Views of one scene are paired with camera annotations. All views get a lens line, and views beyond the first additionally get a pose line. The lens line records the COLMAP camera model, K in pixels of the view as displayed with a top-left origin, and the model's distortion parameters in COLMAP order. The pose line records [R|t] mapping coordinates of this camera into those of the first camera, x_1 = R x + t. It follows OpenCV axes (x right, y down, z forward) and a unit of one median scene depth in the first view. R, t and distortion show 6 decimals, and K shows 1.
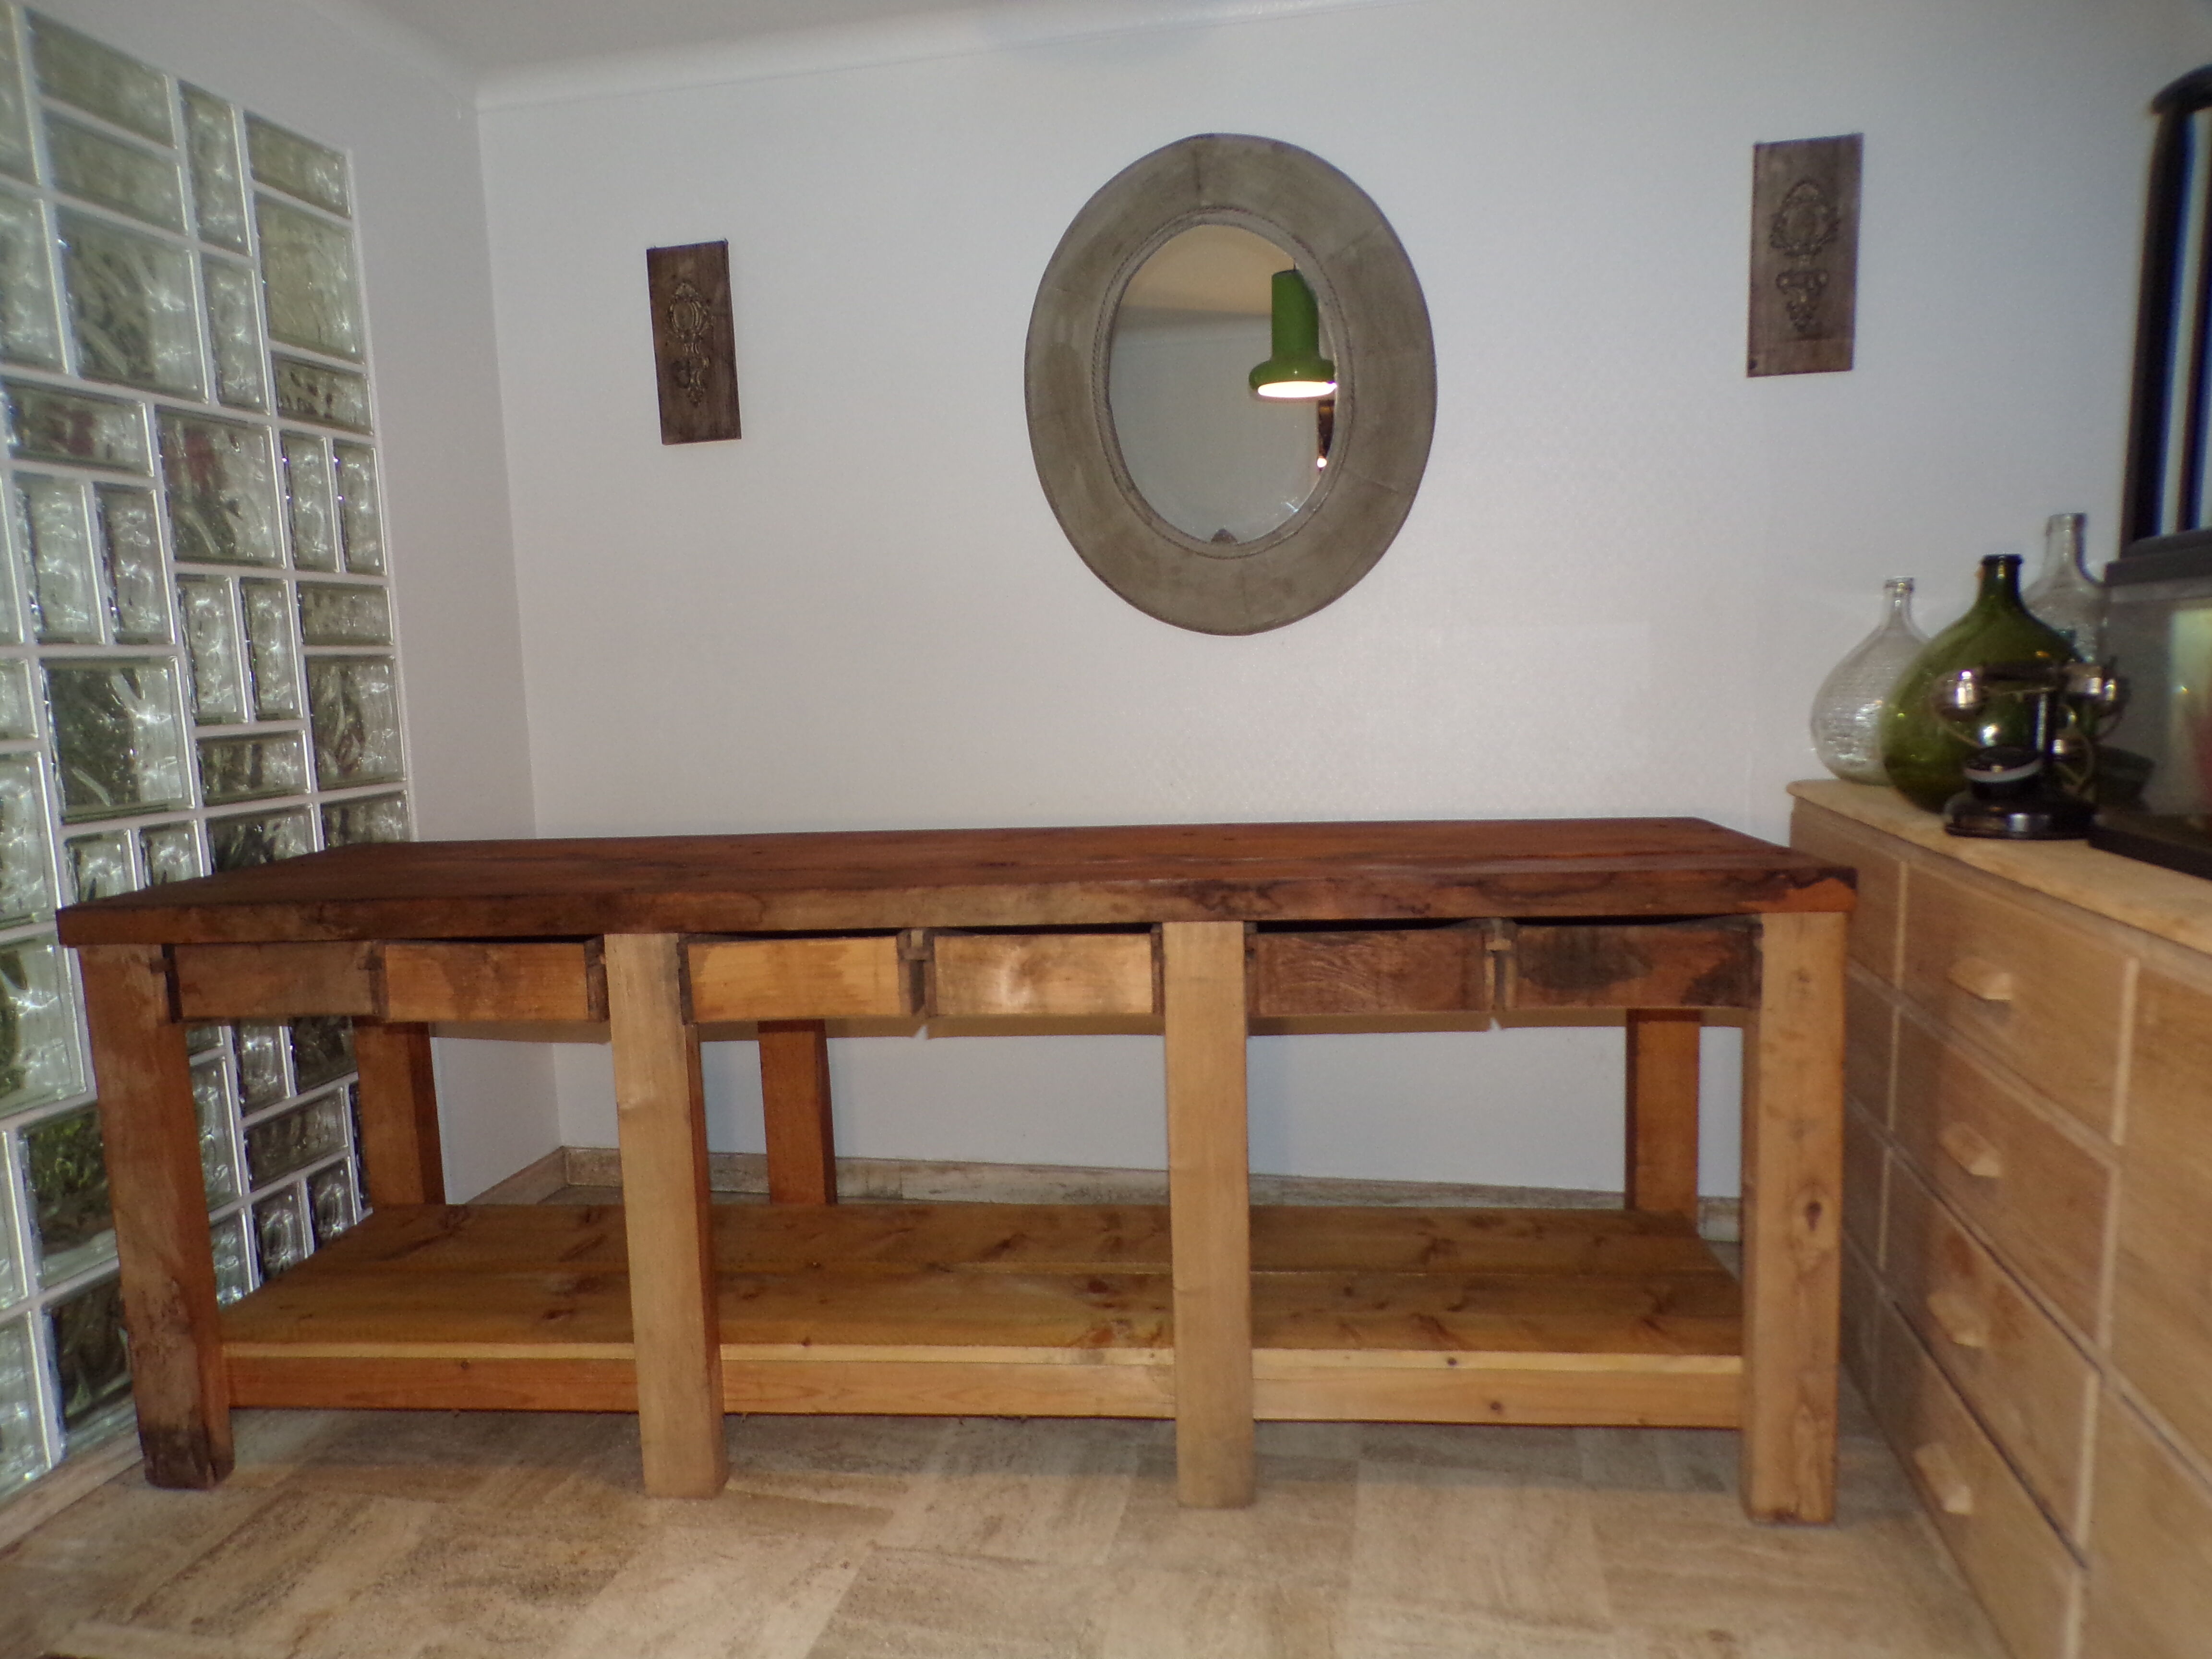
lens RADIAL K [[1502.8, 0, 1097.3], [0, 1502.8, 827.7], [0, 0, 1]] dist [-0.007190, 0.013519]
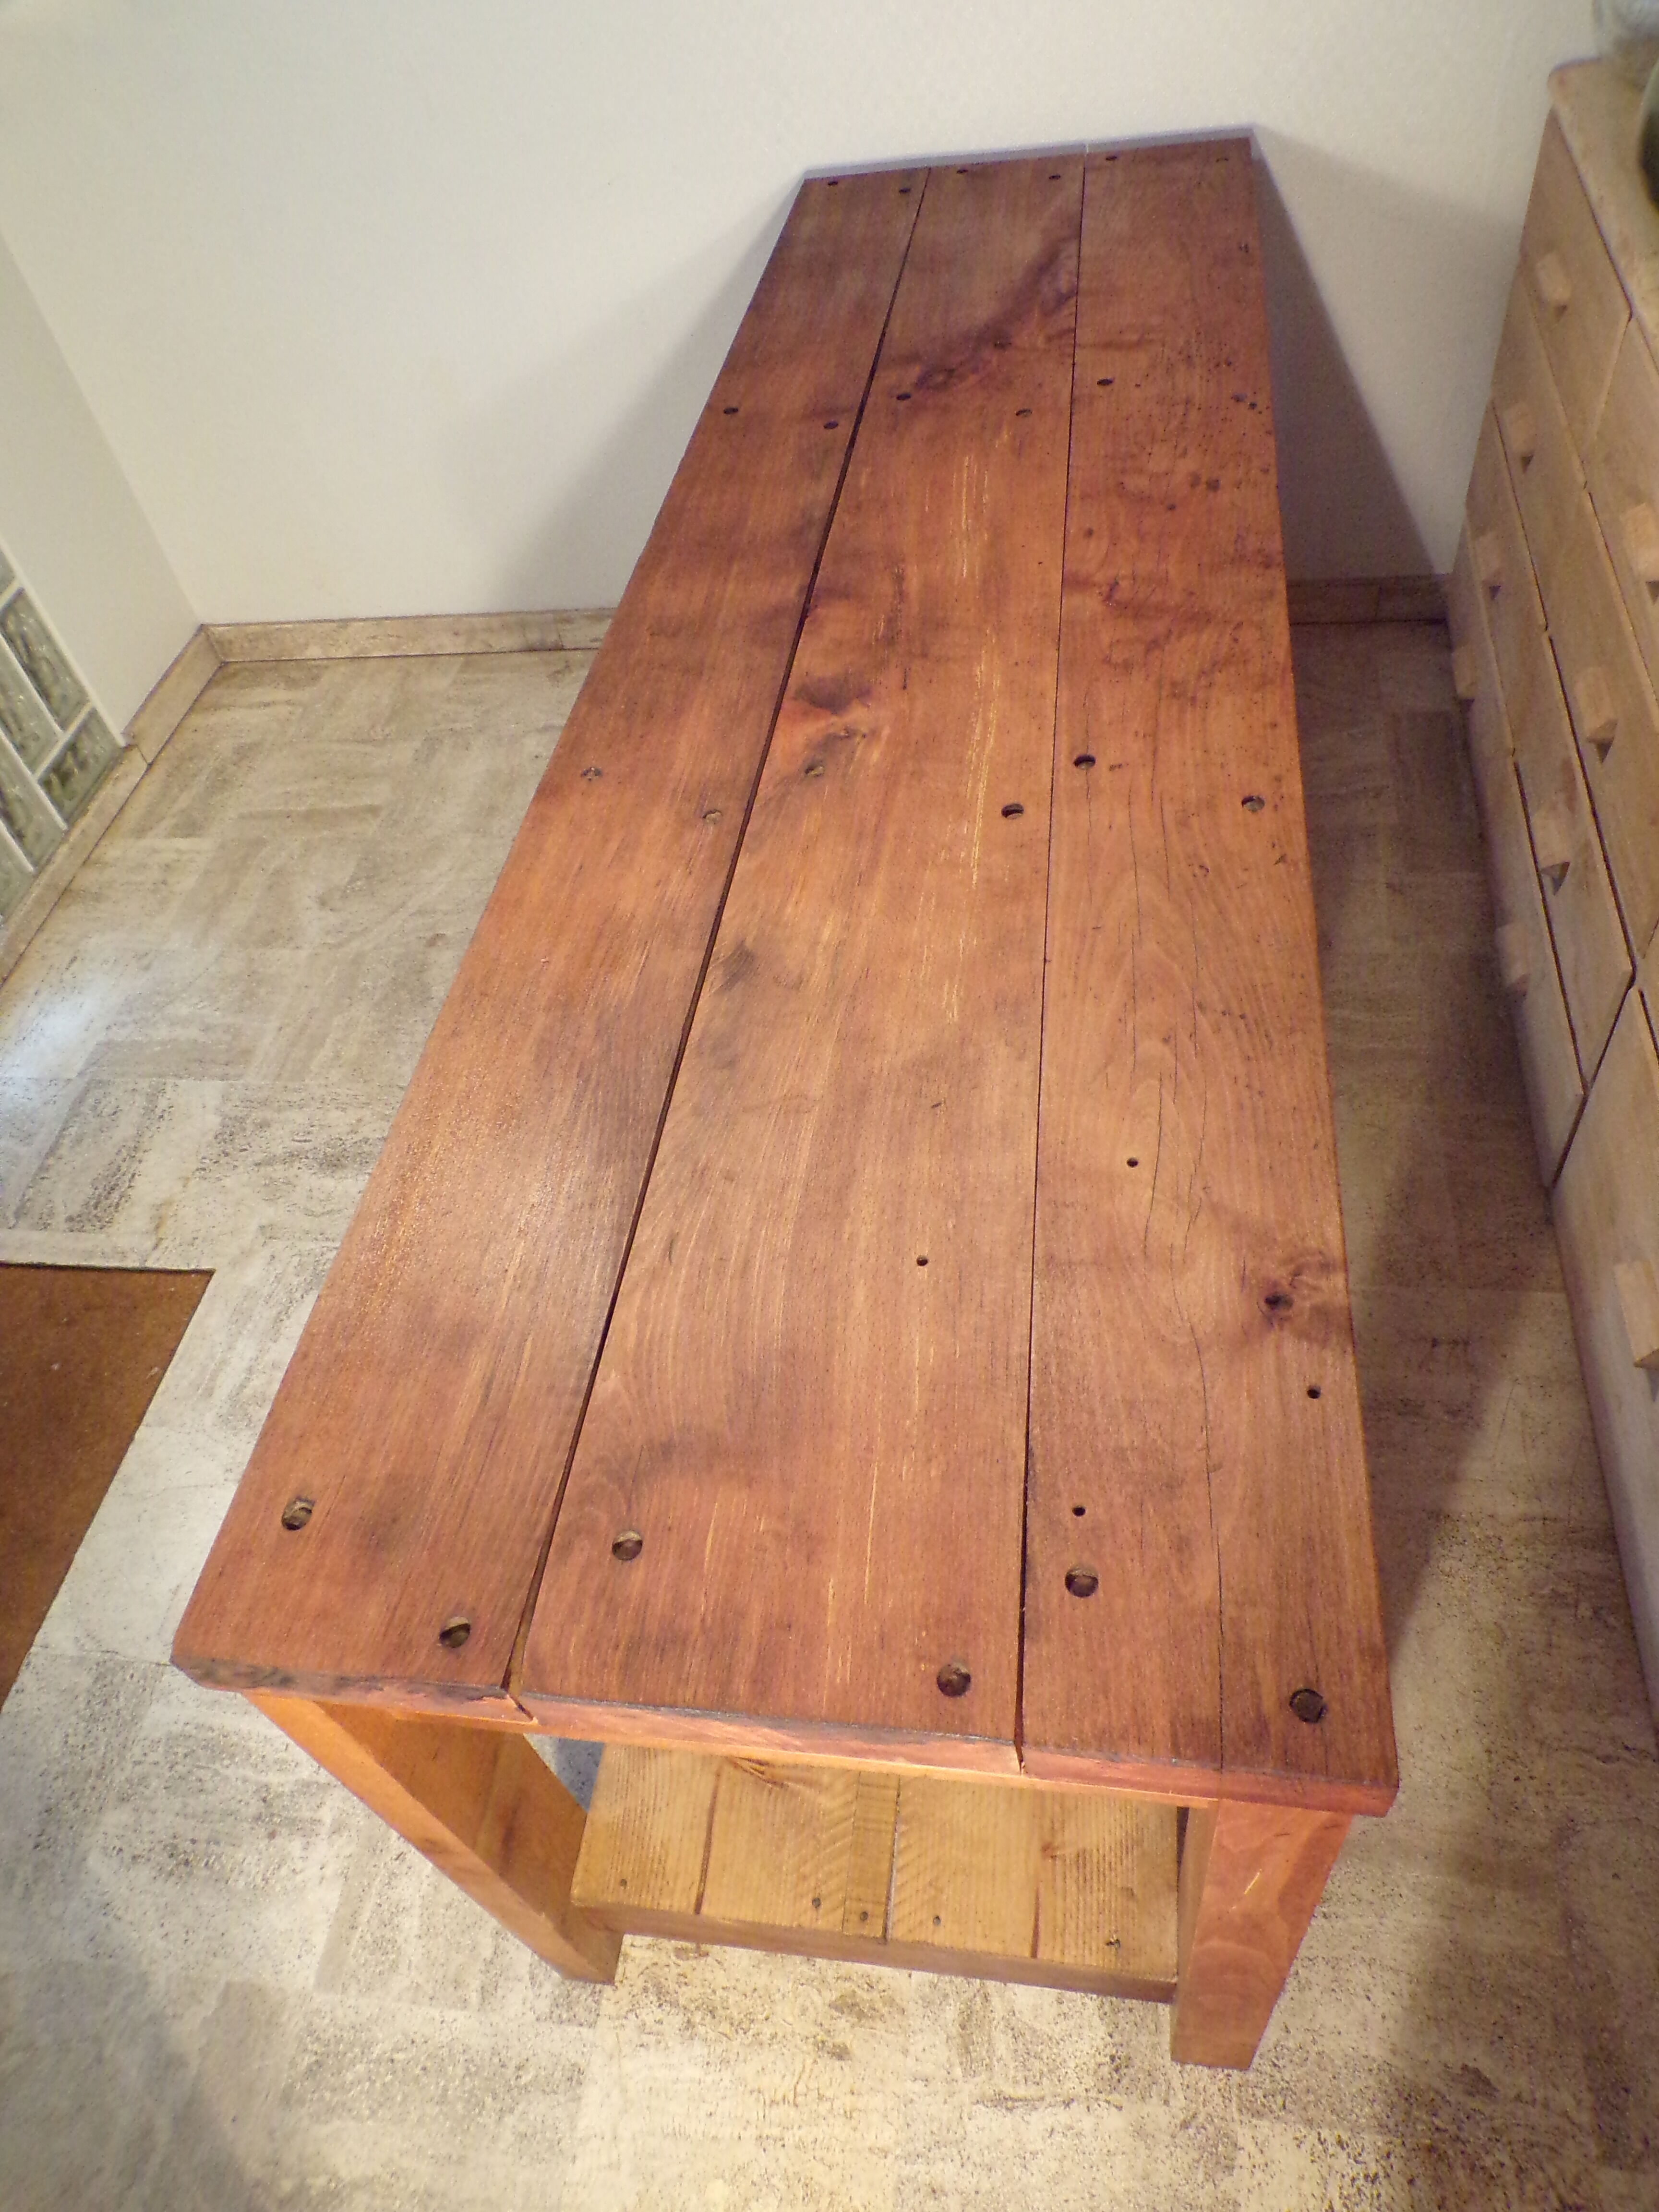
lens RADIAL K [[1502.8, 0, 838.5], [0, 1502.8, 1107.5], [0, 0, 1]] dist [-0.007190, 0.013519]
pose [[0.994067, -0.105920, -0.024743, 0.059793], [0.094543, 0.728895, 0.678066, -0.271056], [-0.053786, -0.676382, 0.734585, 0.104515]]
